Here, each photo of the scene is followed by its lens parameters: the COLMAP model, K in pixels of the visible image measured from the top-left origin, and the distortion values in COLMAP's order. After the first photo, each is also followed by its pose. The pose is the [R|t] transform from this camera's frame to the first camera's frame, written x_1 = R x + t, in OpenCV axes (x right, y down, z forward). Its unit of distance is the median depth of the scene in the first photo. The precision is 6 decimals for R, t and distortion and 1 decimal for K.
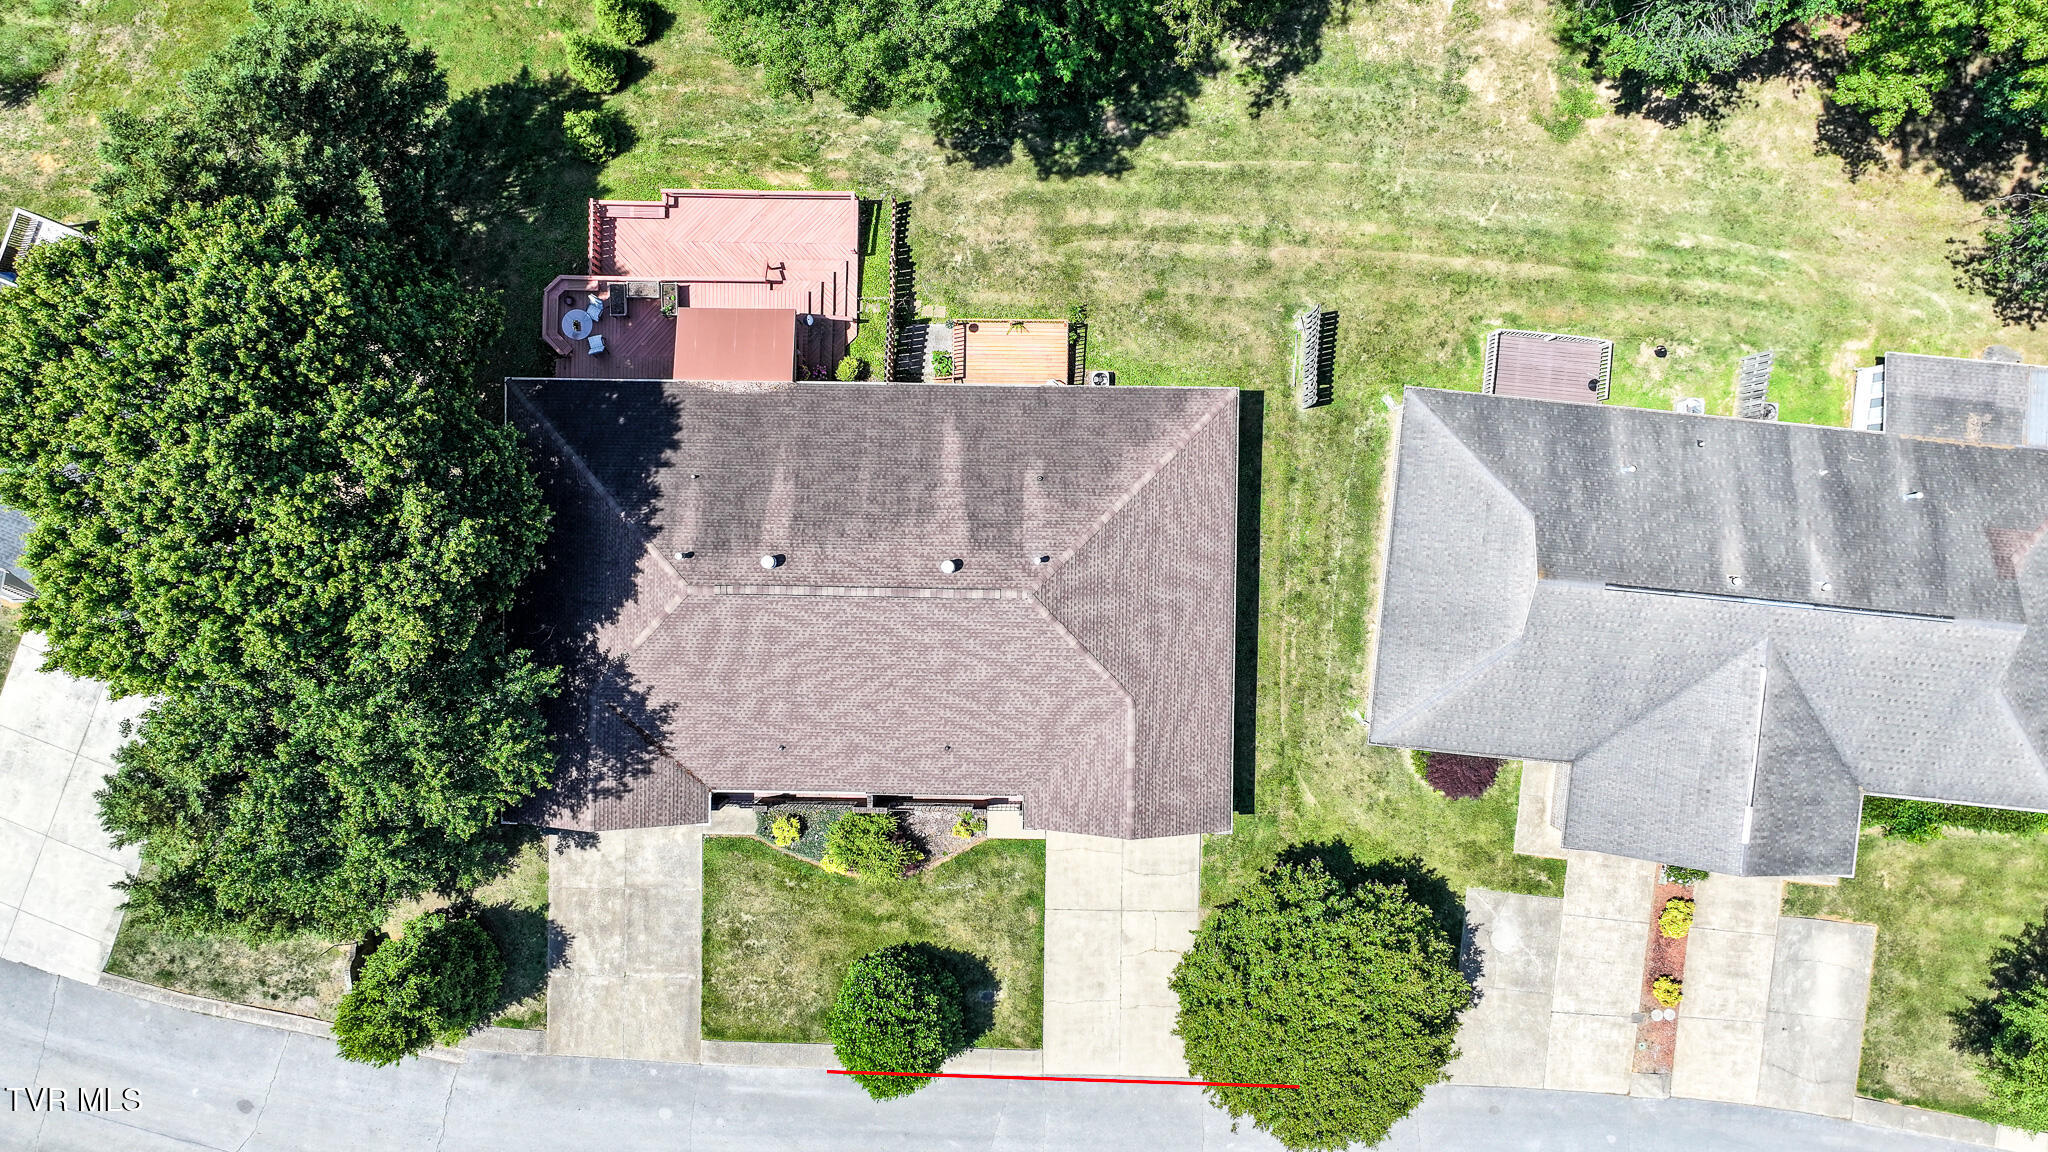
lens RADIAL K [[1440.7, 0, 1017.9], [0, 1440.7, 574.8], [0, 0, 1]] dist [-0.011646, 0.015376]
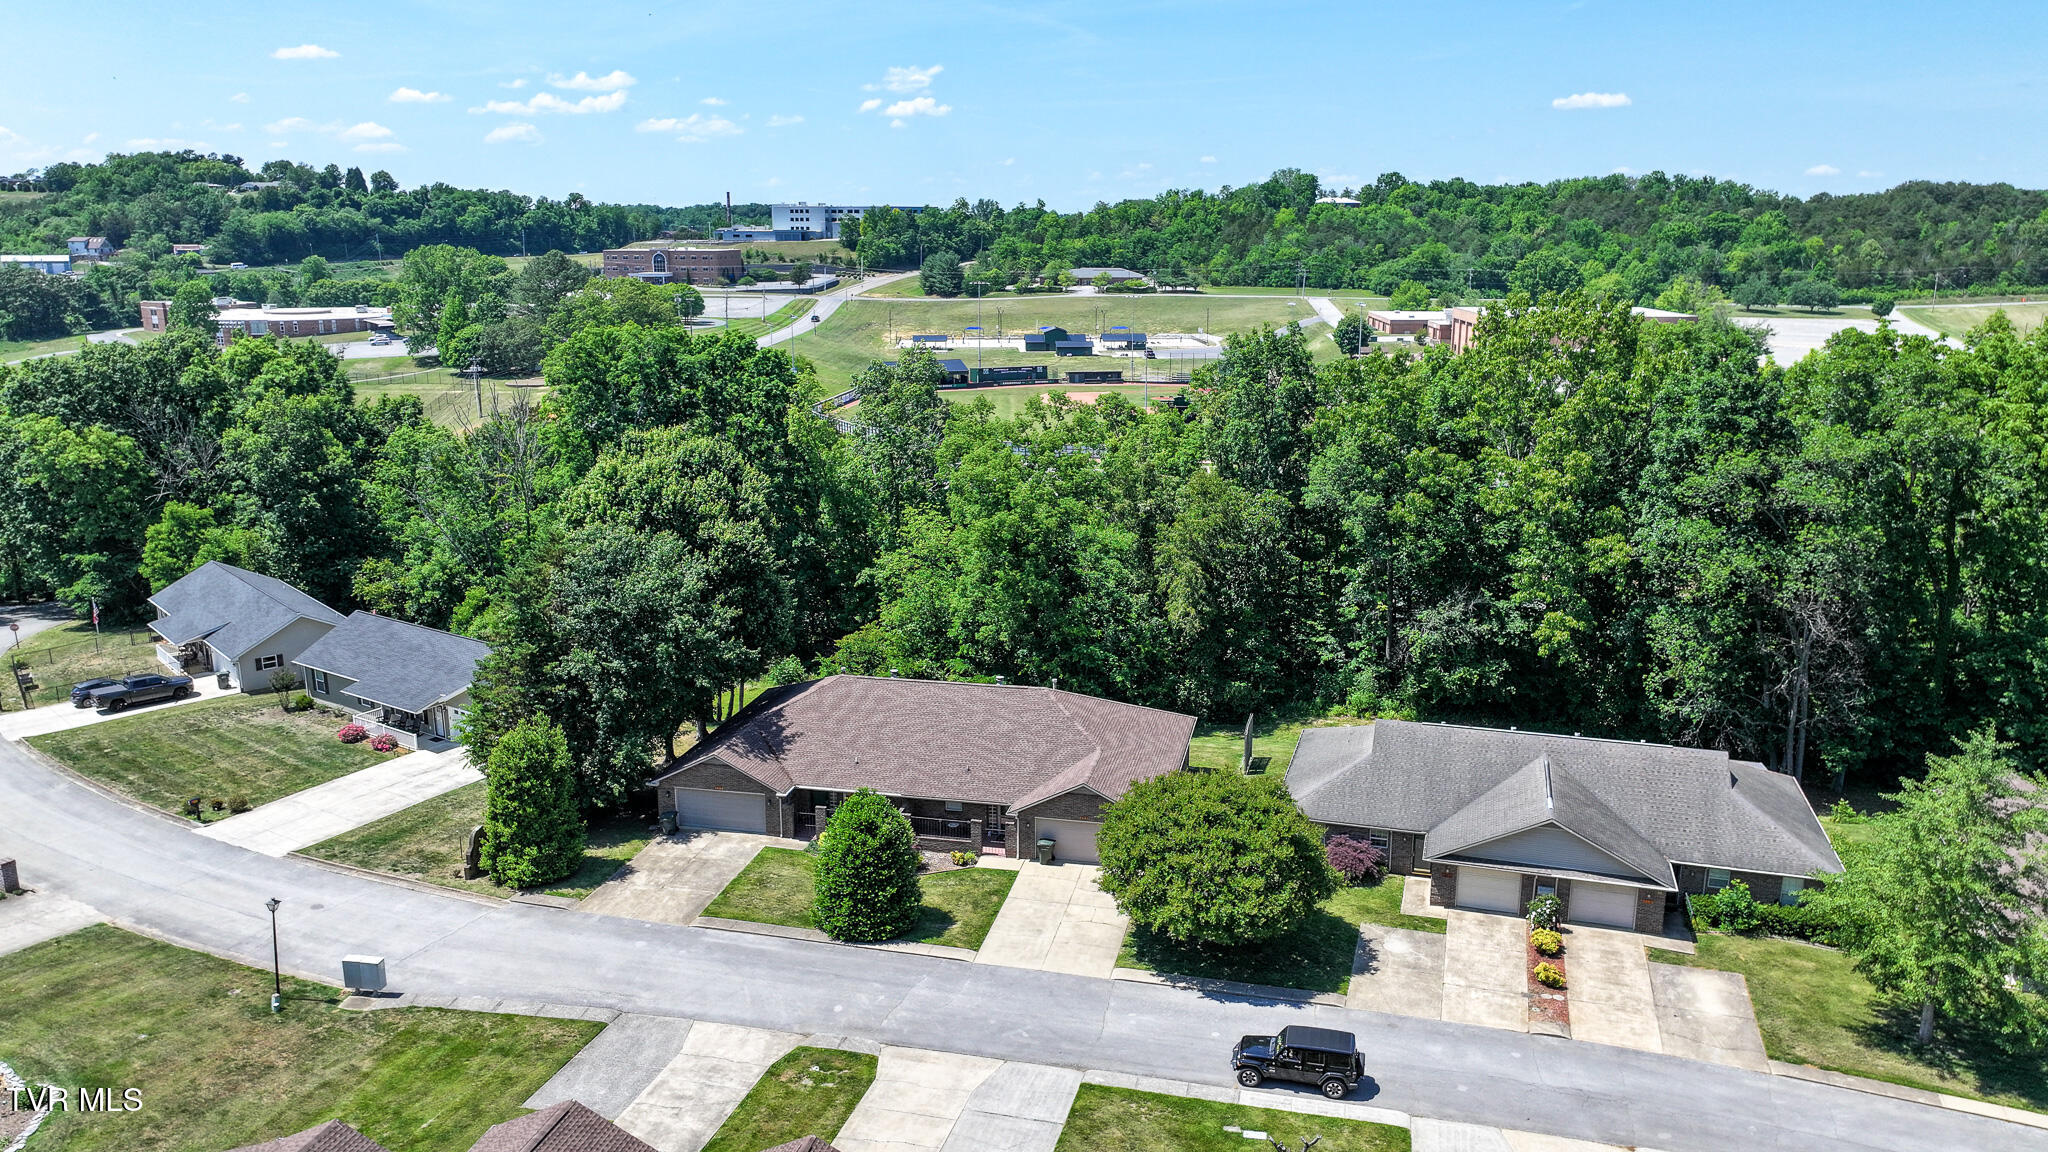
lens RADIAL K [[1440.7, 0, 1030.4], [0, 1440.7, 573.8], [0, 0, 1]] dist [-0.011646, 0.015376]
pose [[0.978923, 0.056690, -0.196203, 0.261713], [-0.203872, 0.214459, -0.955219, 1.335102], [-0.012073, 0.975086, 0.221497, 0.462377]]
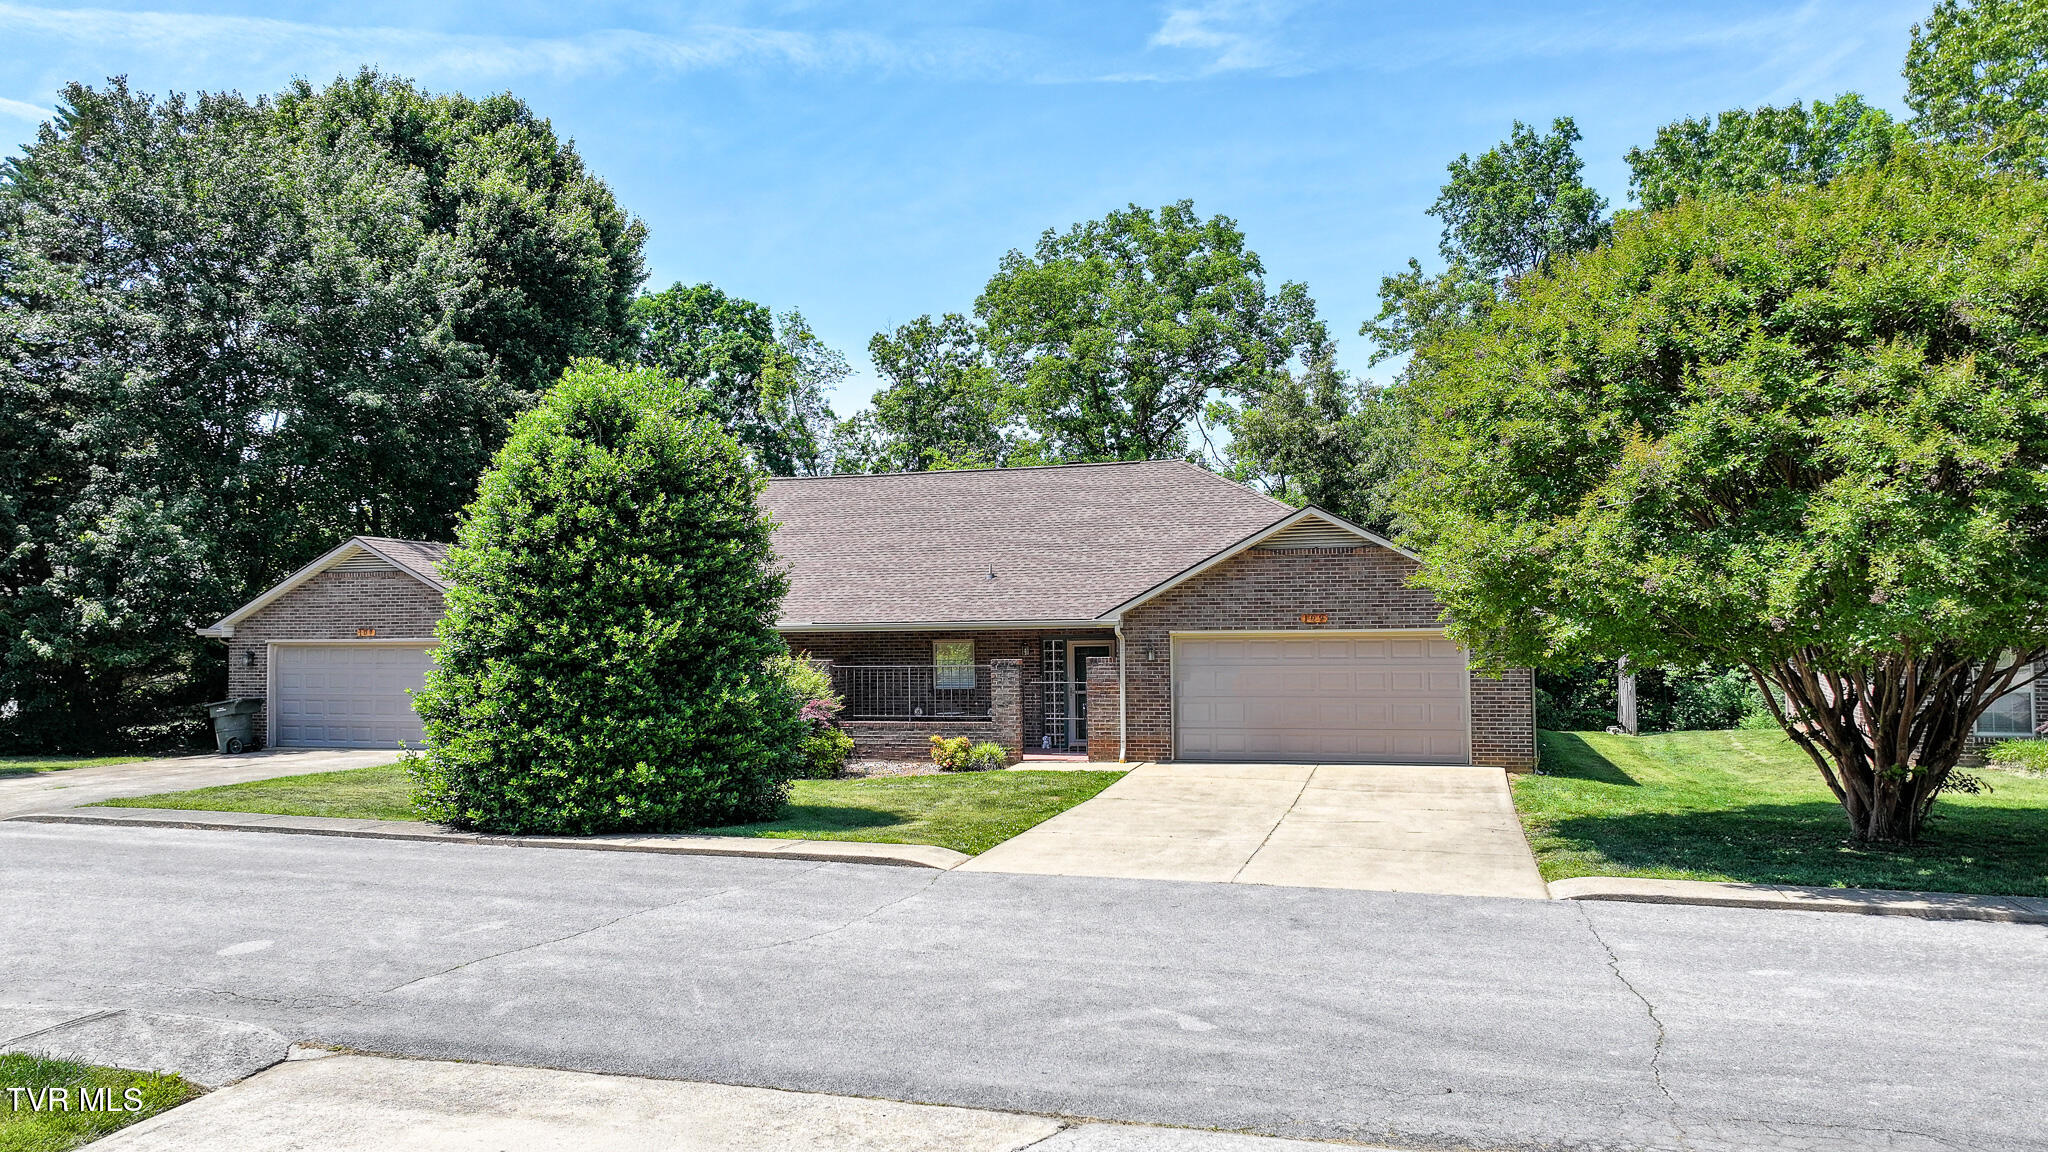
lens RADIAL K [[1440.7, 0, 1014.2], [0, 1440.7, 575.6], [0, 0, 1]] dist [-0.011646, 0.015376]
pose [[0.961051, -0.012215, -0.276100, 0.100601], [-0.276365, -0.035946, -0.960380, 0.587309], [0.001806, 0.999279, -0.037922, 0.969336]]
